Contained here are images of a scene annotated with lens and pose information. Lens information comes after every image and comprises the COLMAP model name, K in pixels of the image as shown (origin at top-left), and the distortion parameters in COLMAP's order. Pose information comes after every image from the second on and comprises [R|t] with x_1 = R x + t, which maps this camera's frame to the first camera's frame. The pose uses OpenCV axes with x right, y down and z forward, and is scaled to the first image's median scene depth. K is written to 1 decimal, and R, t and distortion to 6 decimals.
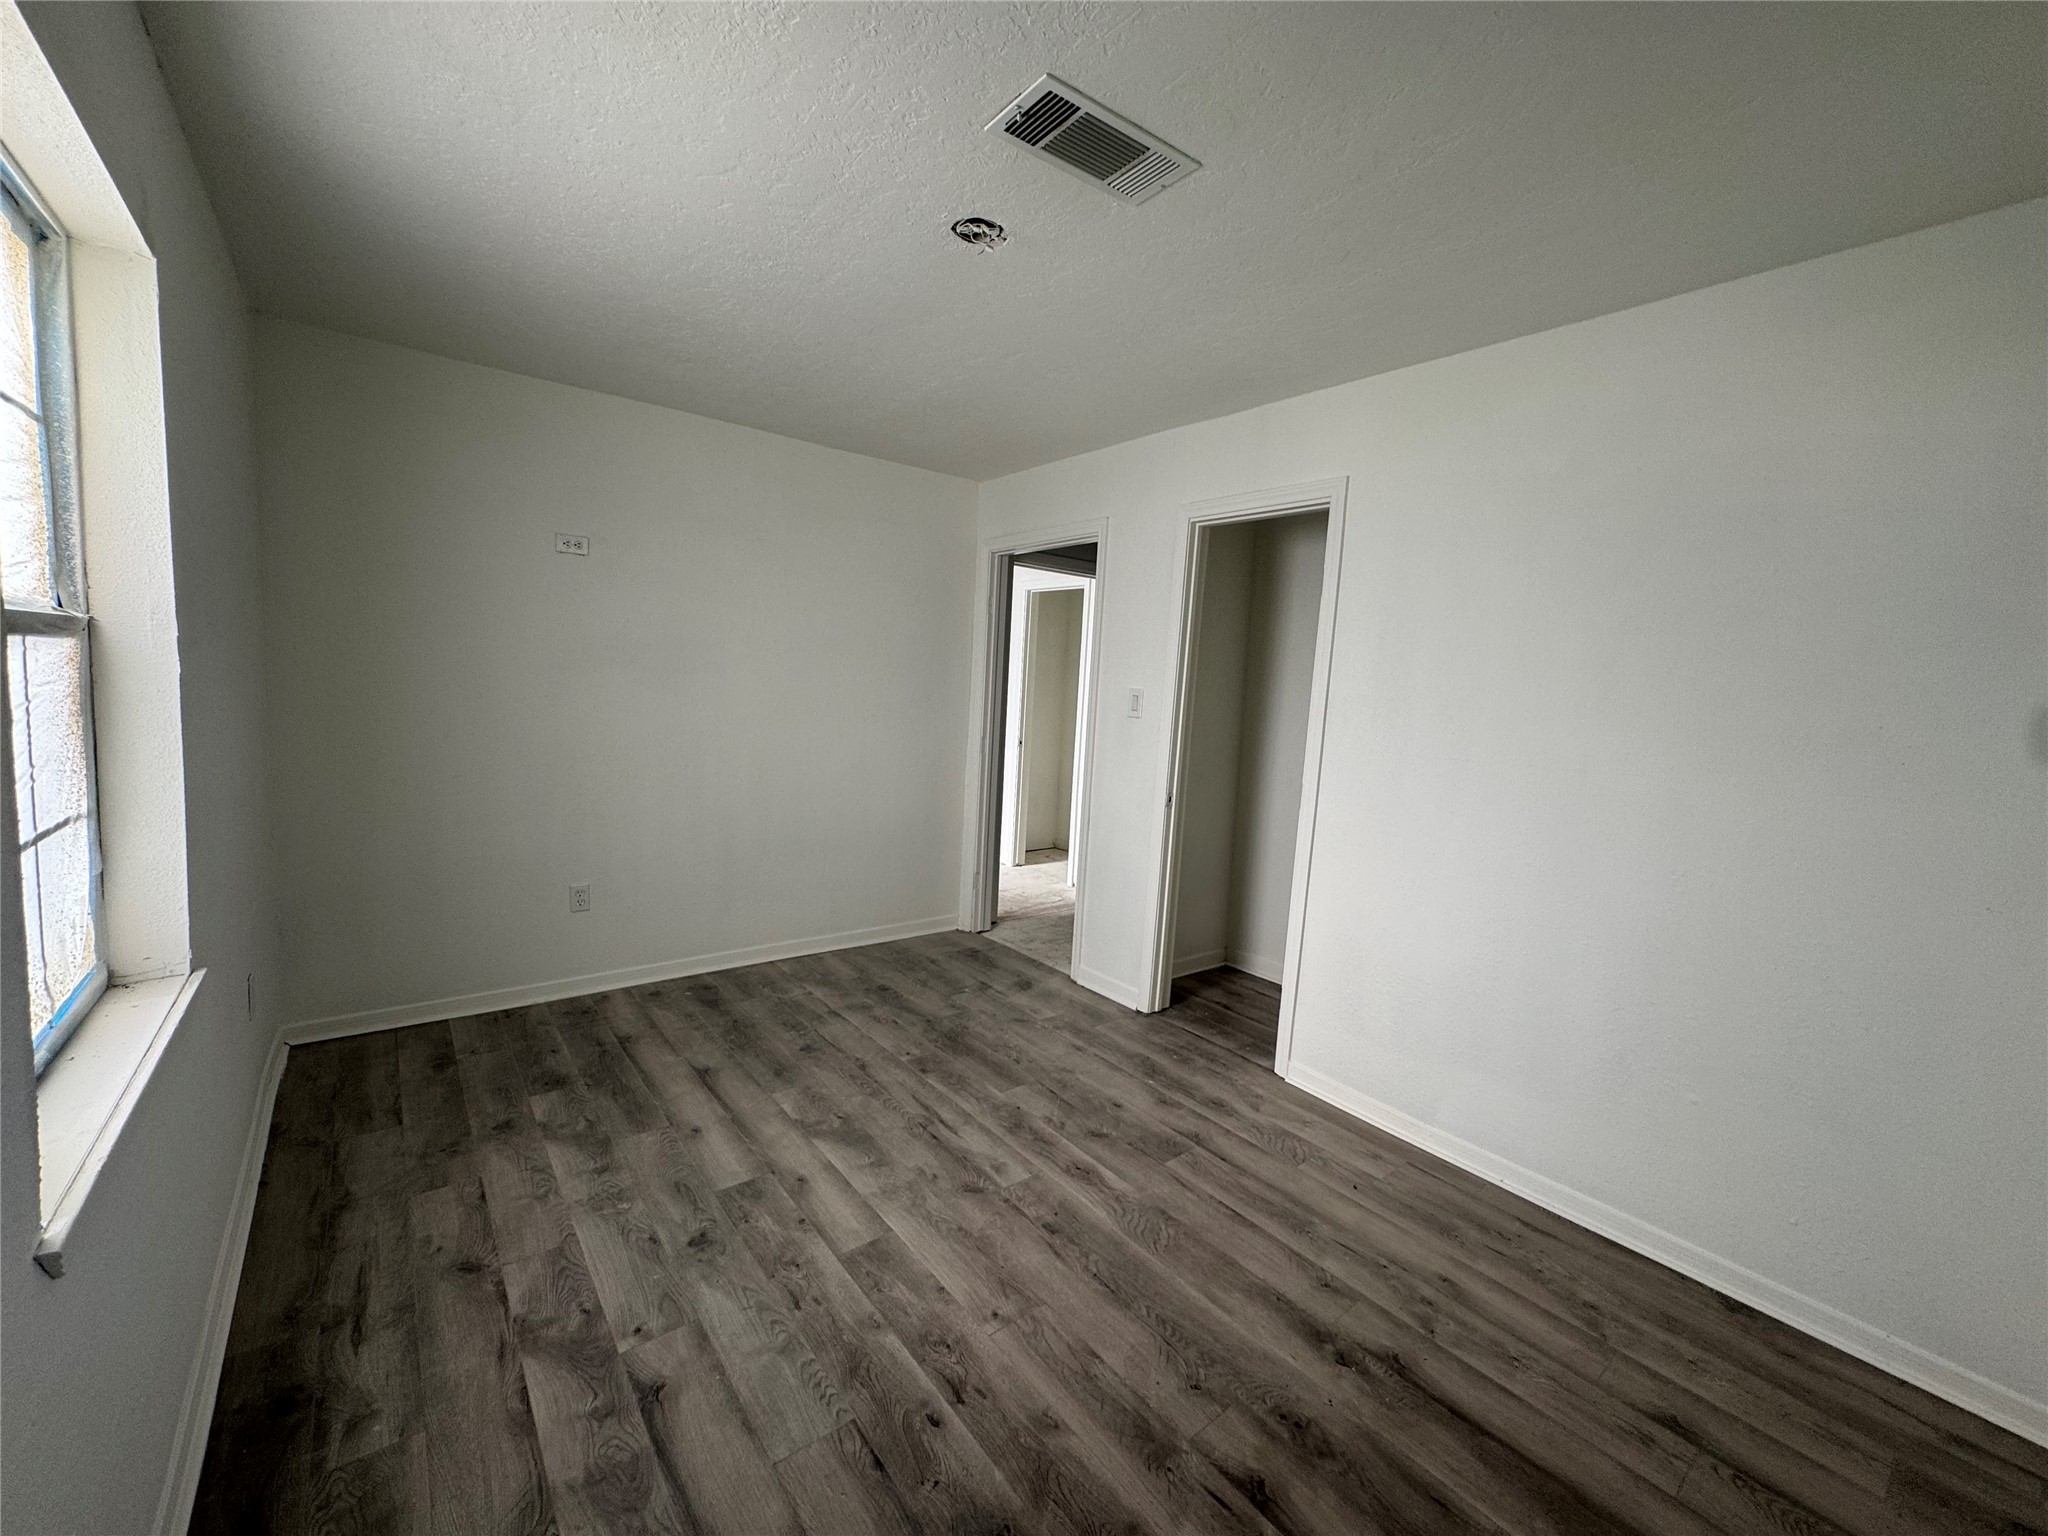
lens RADIAL K [[819.7, 0, 1022.6], [0, 819.7, 767.8], [0, 0, 1]] dist [-0.003859, 0.001204]
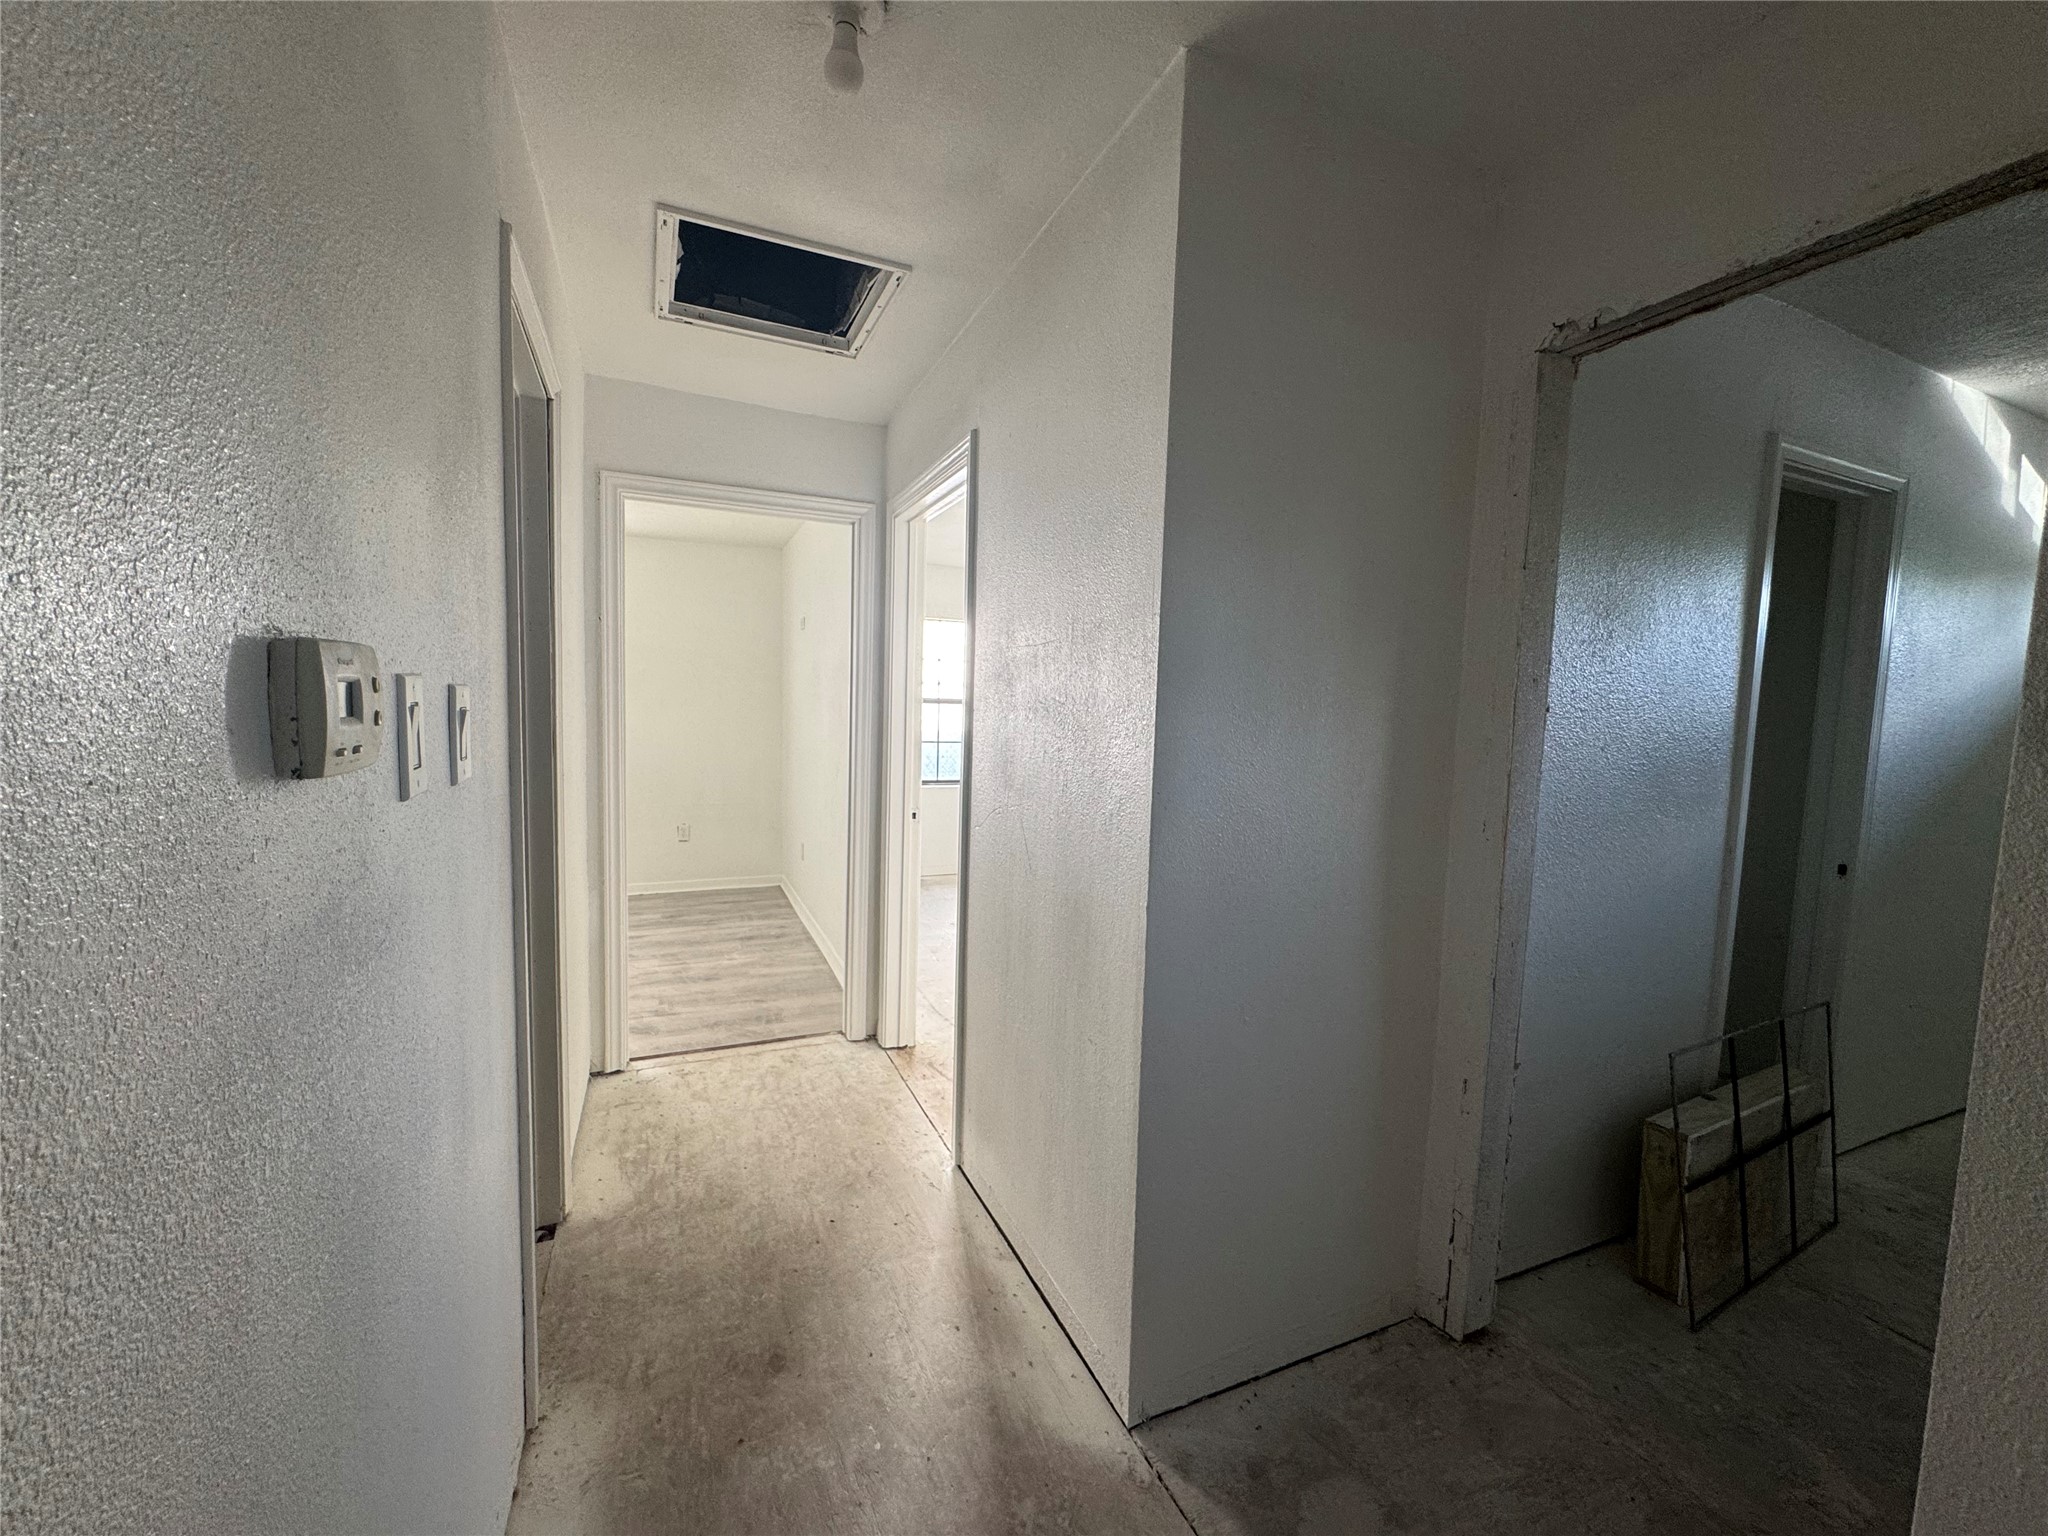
lens RADIAL K [[819.7, 0, 1022.6], [0, 819.7, 767.8], [0, 0, 1]] dist [-0.003859, 0.001204]
pose [[-0.246428, 0.017460, -0.969004, 1.229261], [-0.142669, 0.988291, 0.054090, -0.202583], [0.958603, 0.151576, -0.241051, 2.539137]]
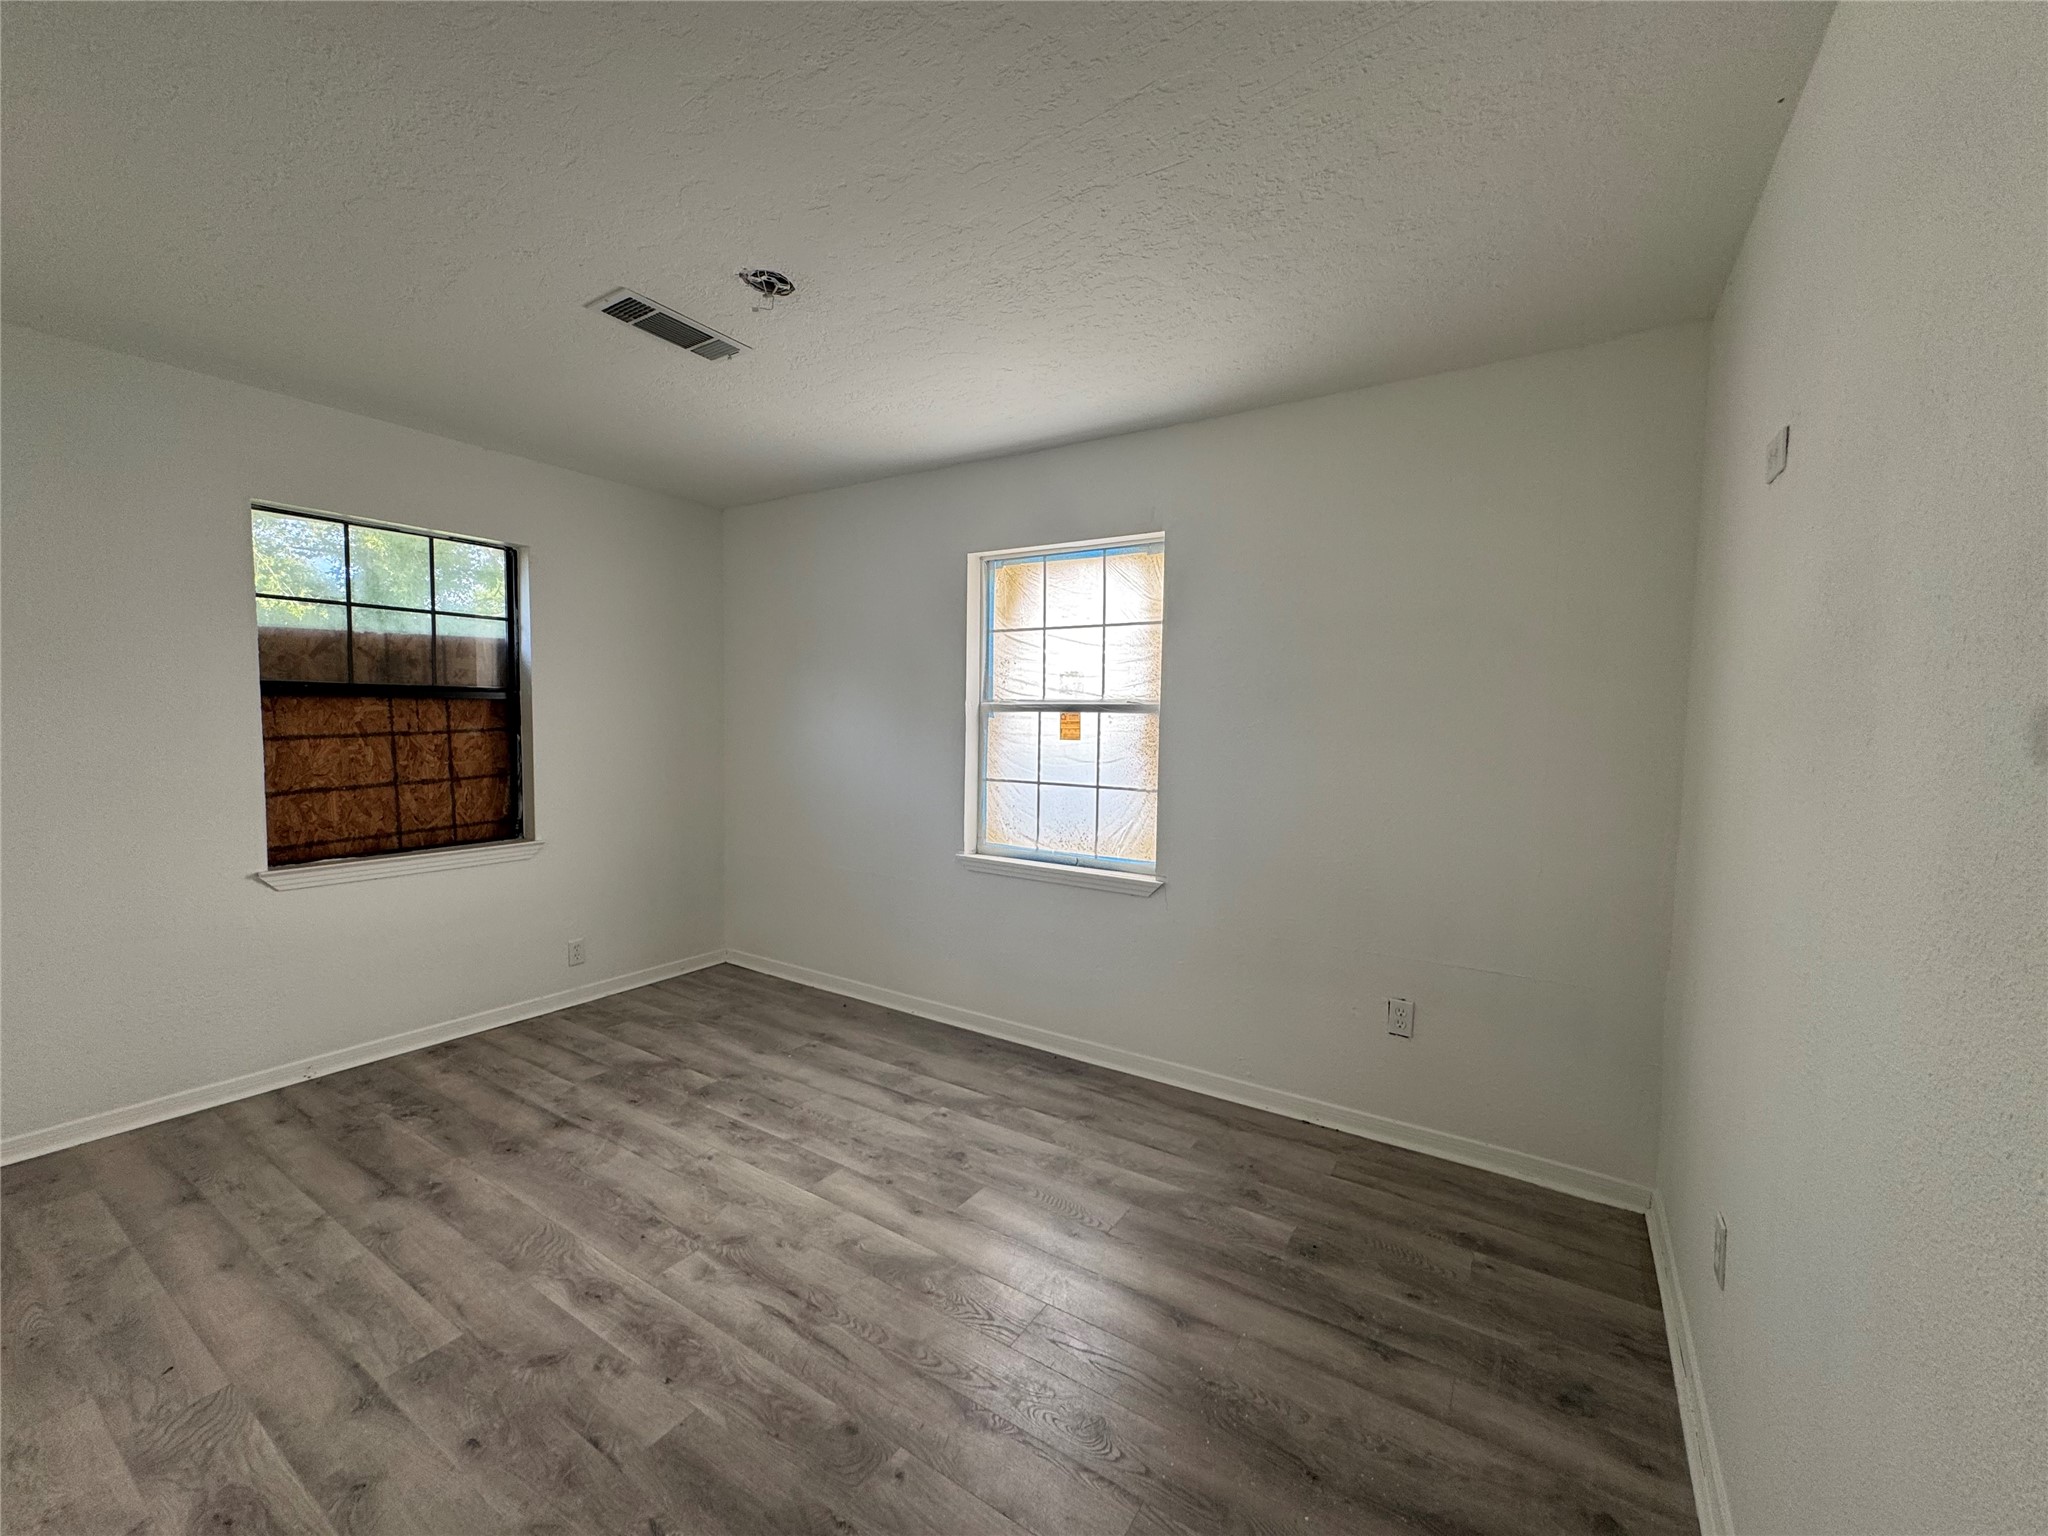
lens RADIAL K [[819.7, 0, 1022.6], [0, 819.7, 767.8], [0, 0, 1]] dist [-0.003859, 0.001204]
pose [[-0.945057, -0.046447, -0.323588, -0.042333], [-0.097981, 0.984593, 0.144832, -0.182268], [0.311876, 0.168580, -0.935048, 1.823045]]
